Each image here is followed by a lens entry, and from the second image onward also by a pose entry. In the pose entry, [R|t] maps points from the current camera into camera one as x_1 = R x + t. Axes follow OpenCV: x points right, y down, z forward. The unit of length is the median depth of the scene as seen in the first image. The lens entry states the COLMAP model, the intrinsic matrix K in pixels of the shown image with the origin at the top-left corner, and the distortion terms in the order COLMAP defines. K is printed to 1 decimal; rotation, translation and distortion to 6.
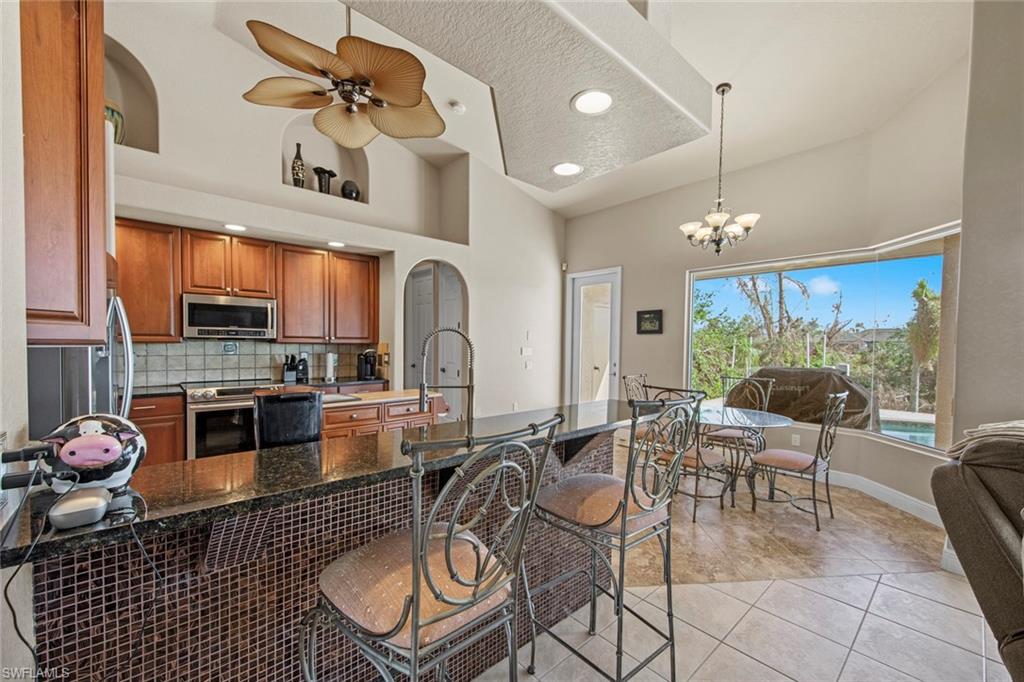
lens RADIAL K [[421.3, 0, 512.5], [0, 421.3, 352.8], [0, 0, 1]] dist [0.015122, -0.000185]
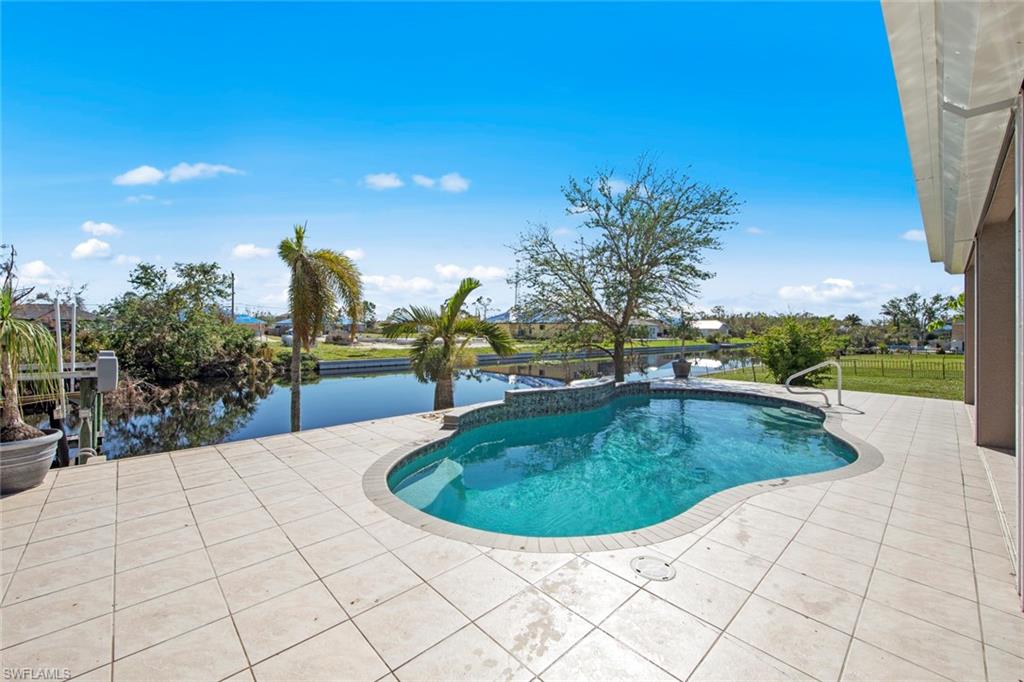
lens RADIAL K [[411.4, 0, 508.5], [0, 411.4, 330.7], [0, 0, 1]] dist [0.001424, -0.000391]
pose [[-0.012356, -0.014046, 0.999825, 0.126194], [0.015589, 0.999777, 0.014238, -0.002936], [-0.999802, 0.015762, -0.012134, 0.303210]]
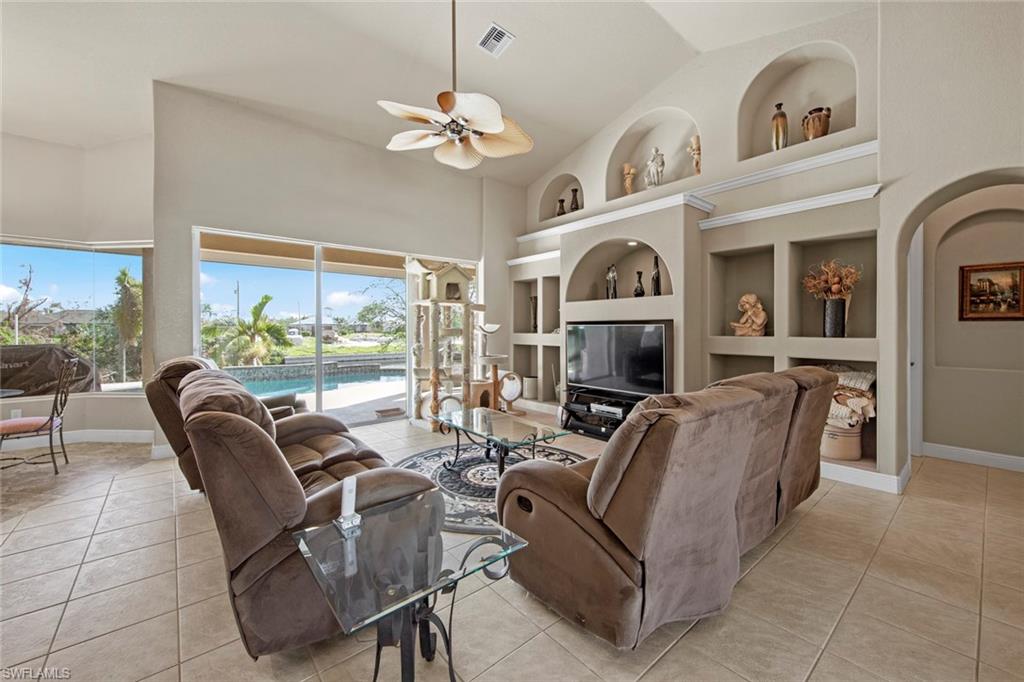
lens RADIAL K [[405.2, 0, 512.1], [0, 405.2, 330.3], [0, 0, 1]] dist [0.002630, -0.000089]
pose [[0.043880, -0.017918, 0.998876, -0.024559], [0.027309, 0.999487, 0.016729, 0.001670], [-0.998664, 0.026544, 0.044346, -0.023412]]
